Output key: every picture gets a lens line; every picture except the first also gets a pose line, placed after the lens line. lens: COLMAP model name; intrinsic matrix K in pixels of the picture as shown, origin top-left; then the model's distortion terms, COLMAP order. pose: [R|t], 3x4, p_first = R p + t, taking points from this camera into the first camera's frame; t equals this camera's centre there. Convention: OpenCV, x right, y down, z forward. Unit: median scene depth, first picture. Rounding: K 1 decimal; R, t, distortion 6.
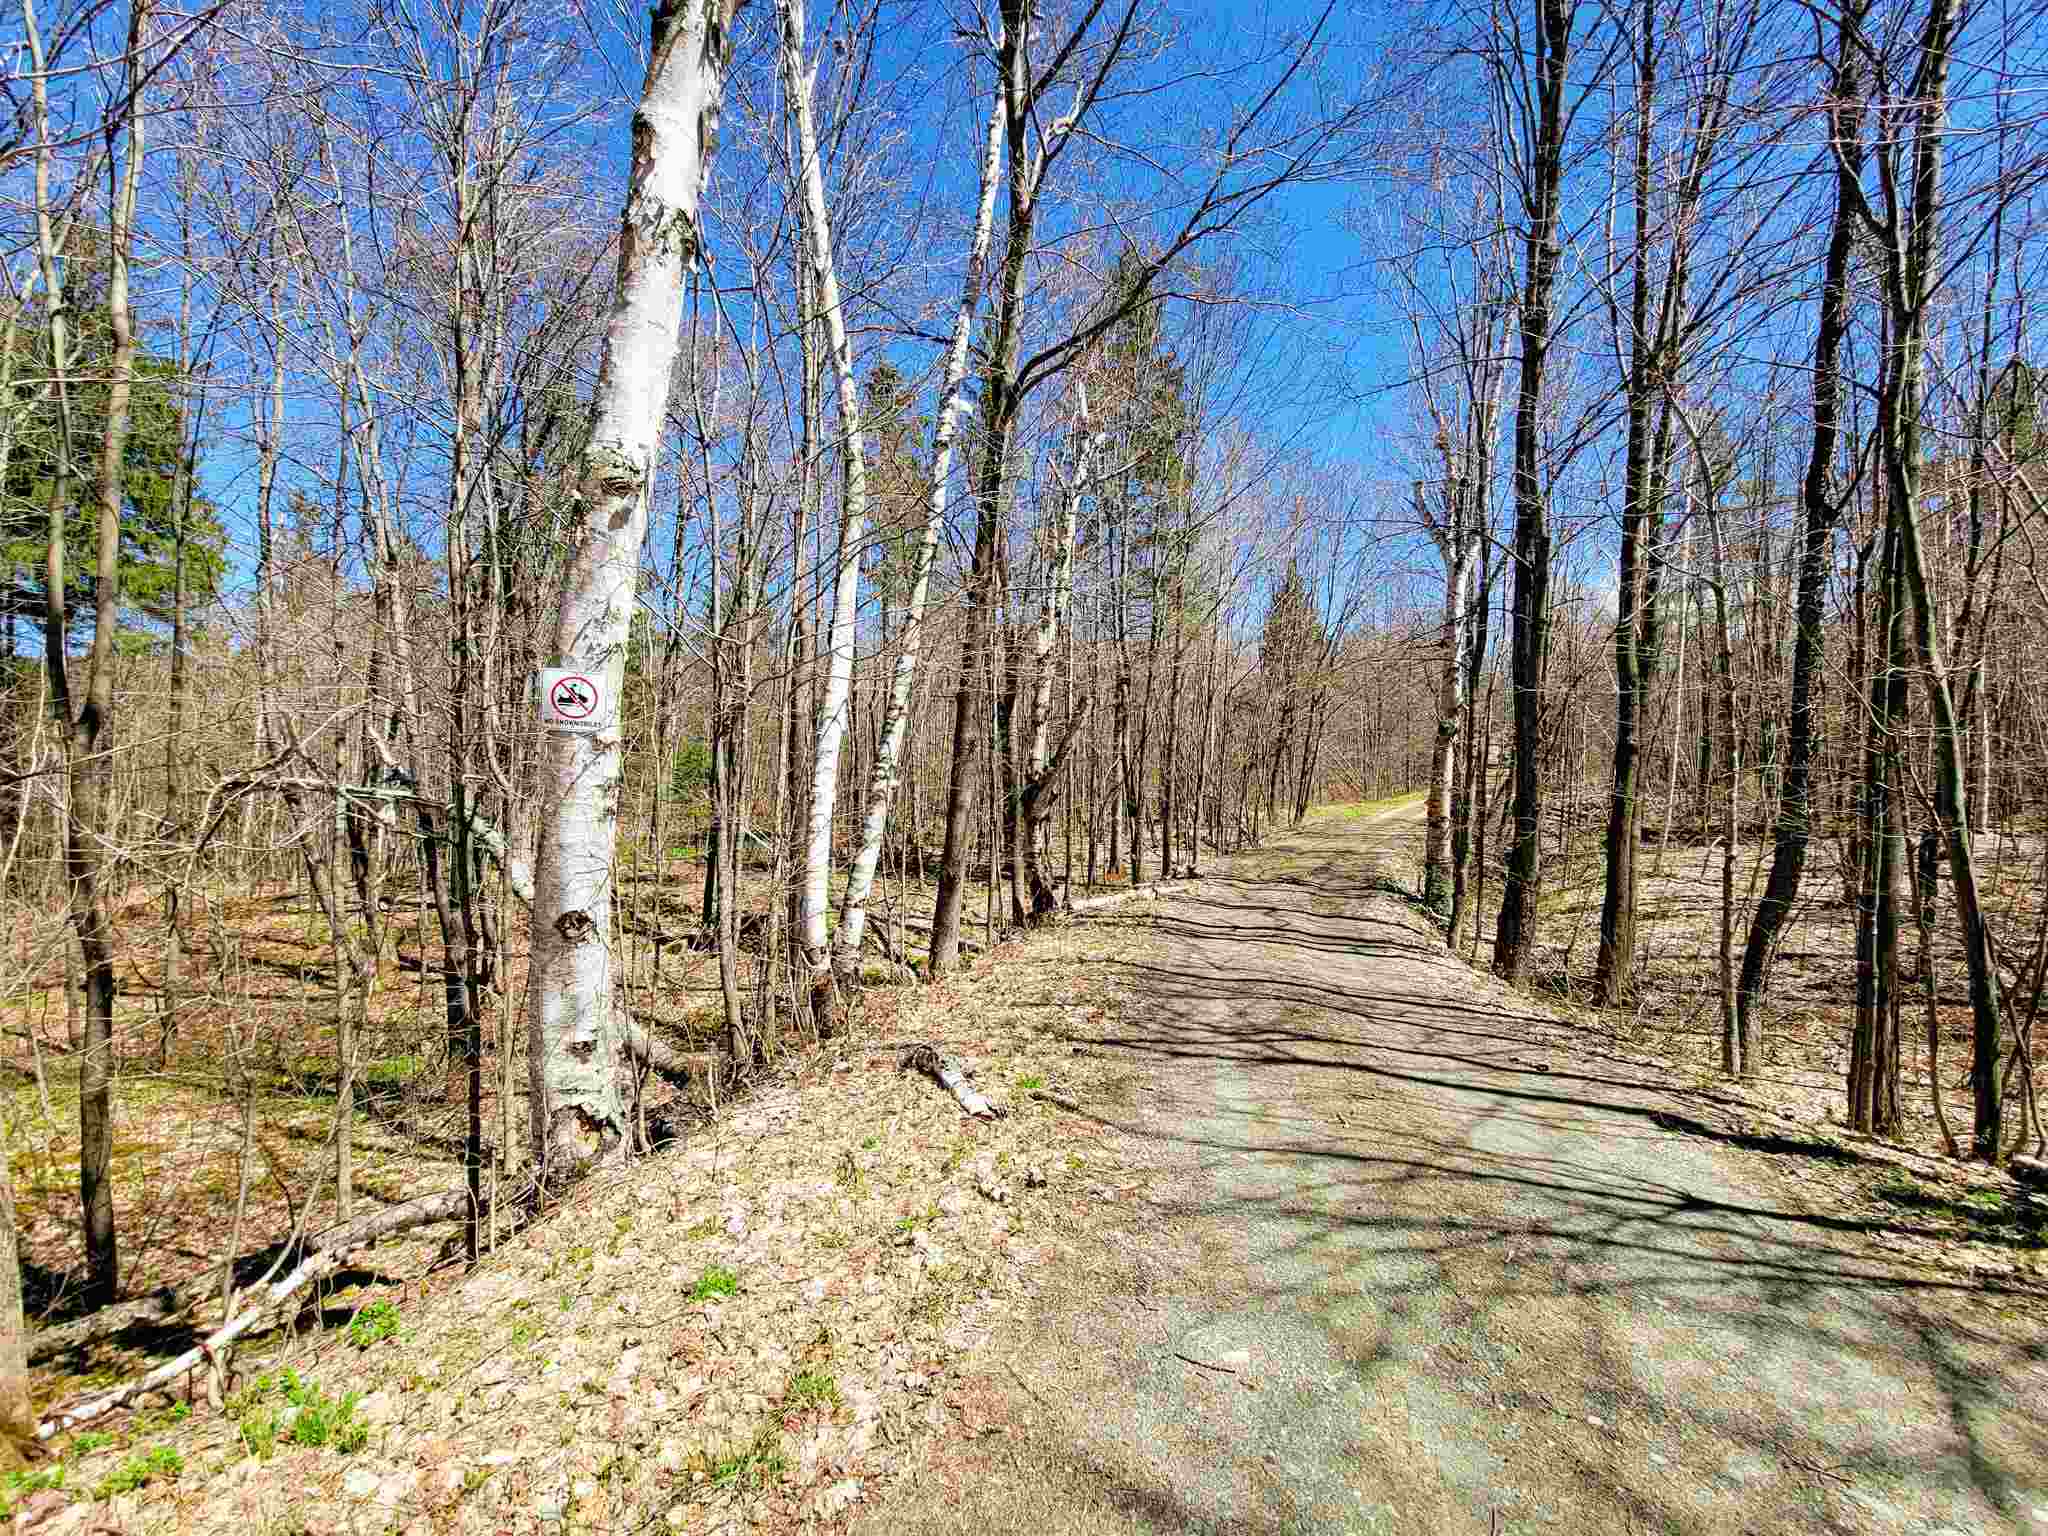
lens RADIAL K [[834.6, 0, 1043.2], [0, 834.6, 764.9], [0, 0, 1]] dist [-0.001058, -0.000421]
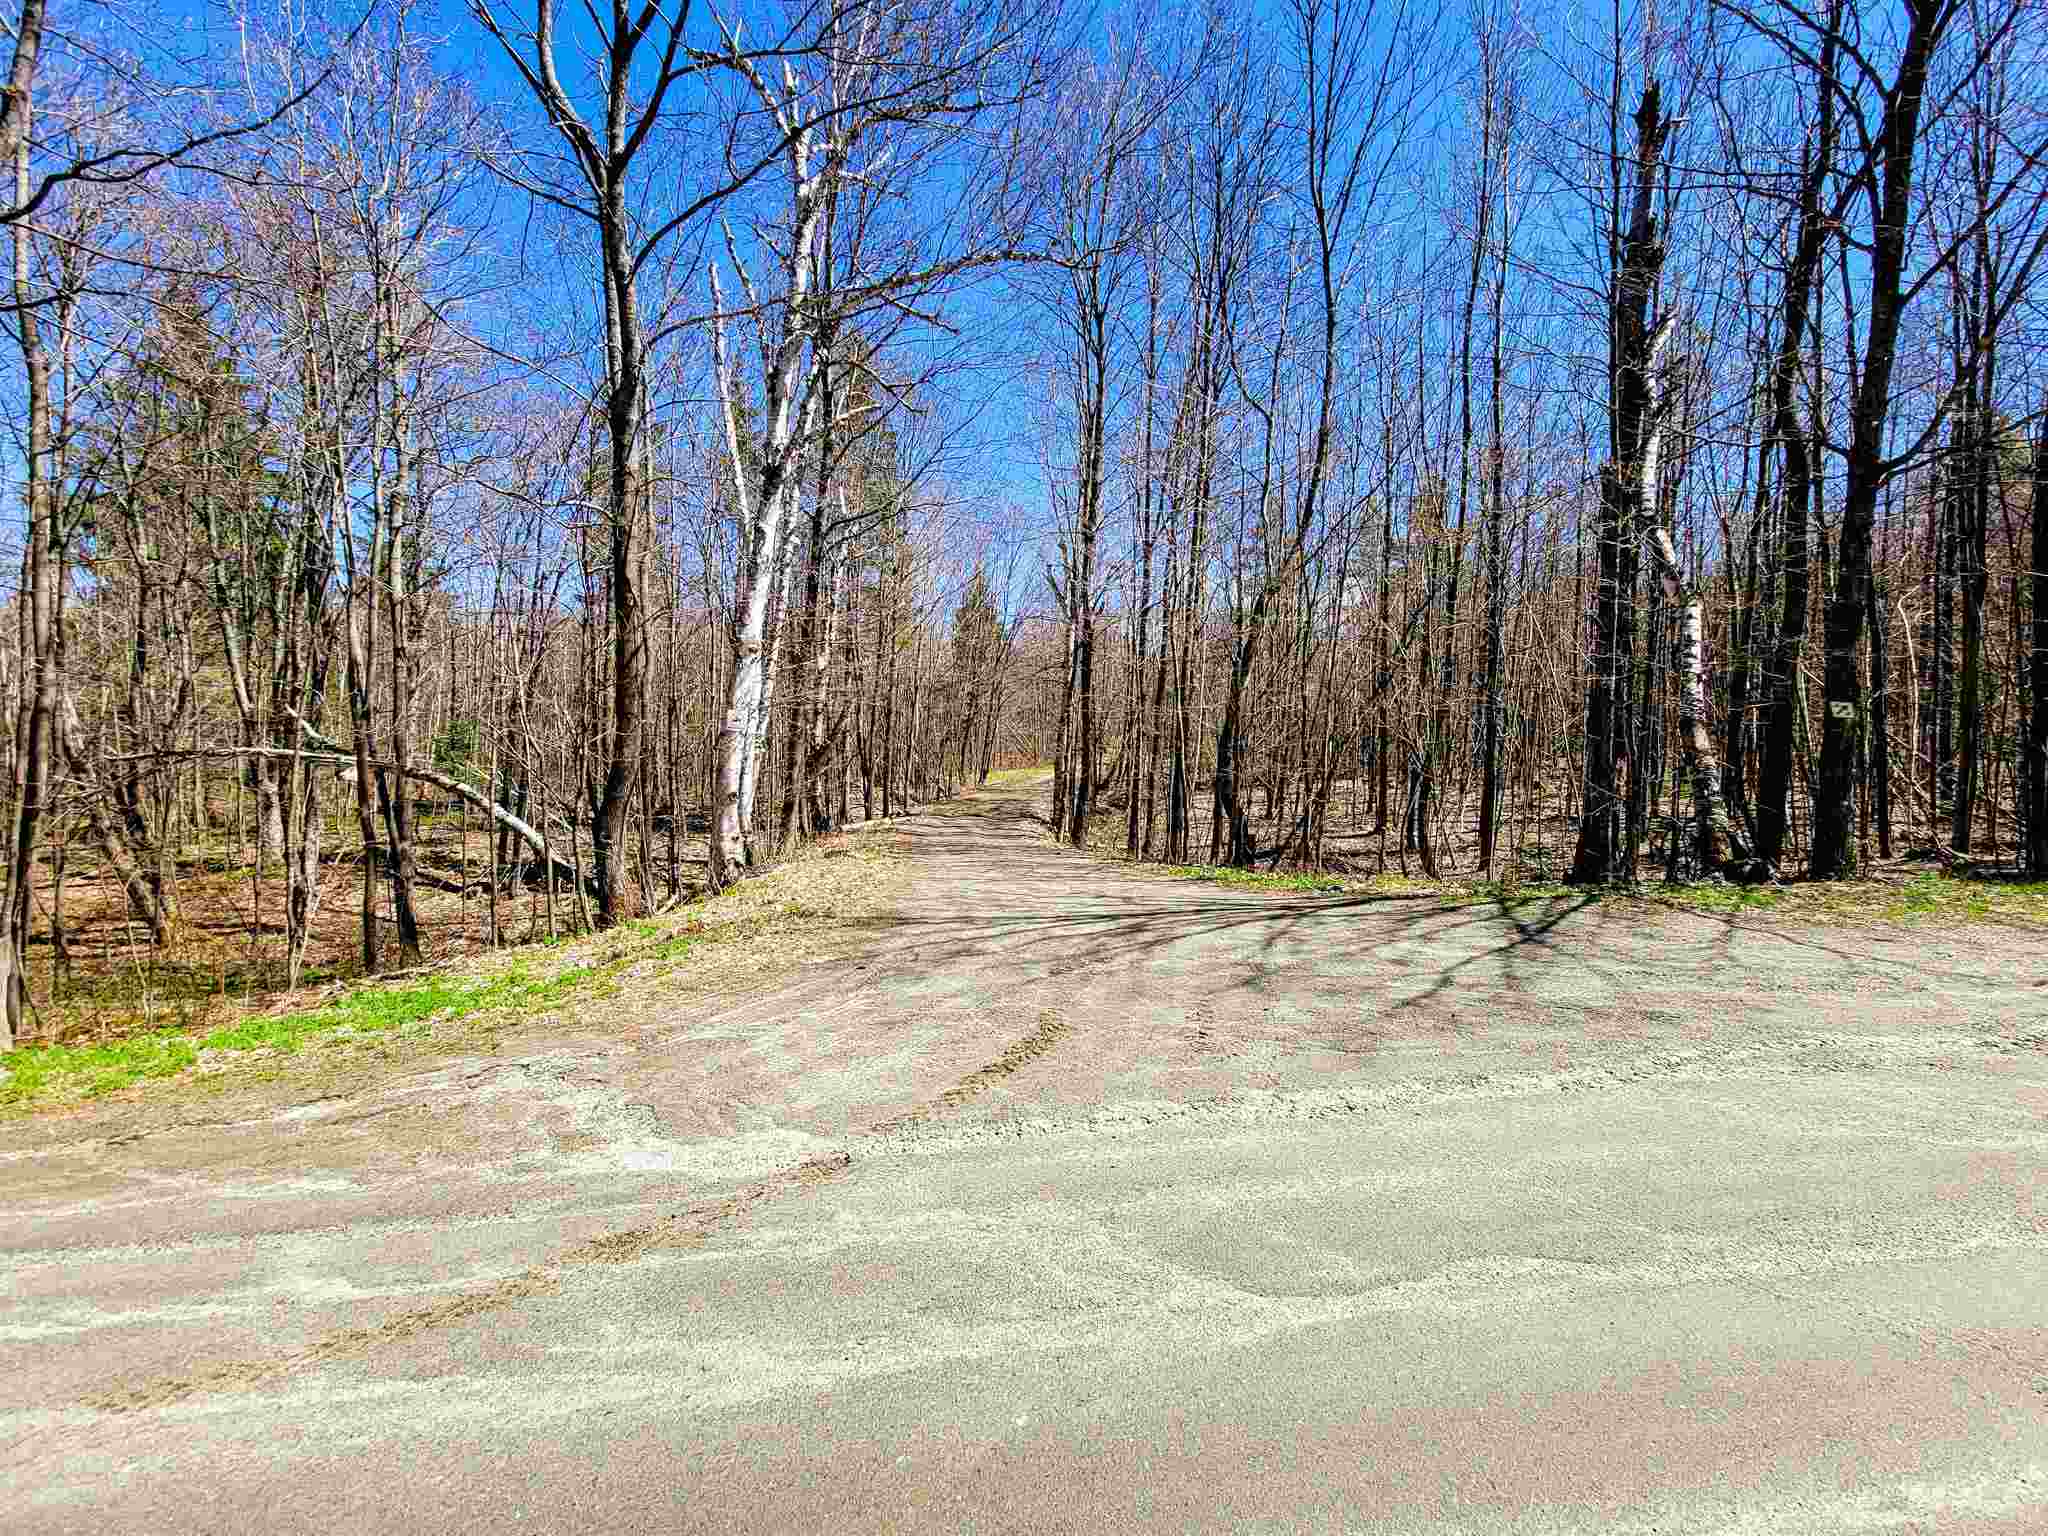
lens RADIAL K [[834.6, 0, 1029.8], [0, 834.6, 756.6], [0, 0, 1]] dist [-0.001058, -0.000421]
pose [[0.939906, -0.005080, 0.341396, -0.150596], [-0.002978, 0.999729, 0.023076, -0.005563], [-0.341421, -0.022706, 0.939636, -0.549193]]
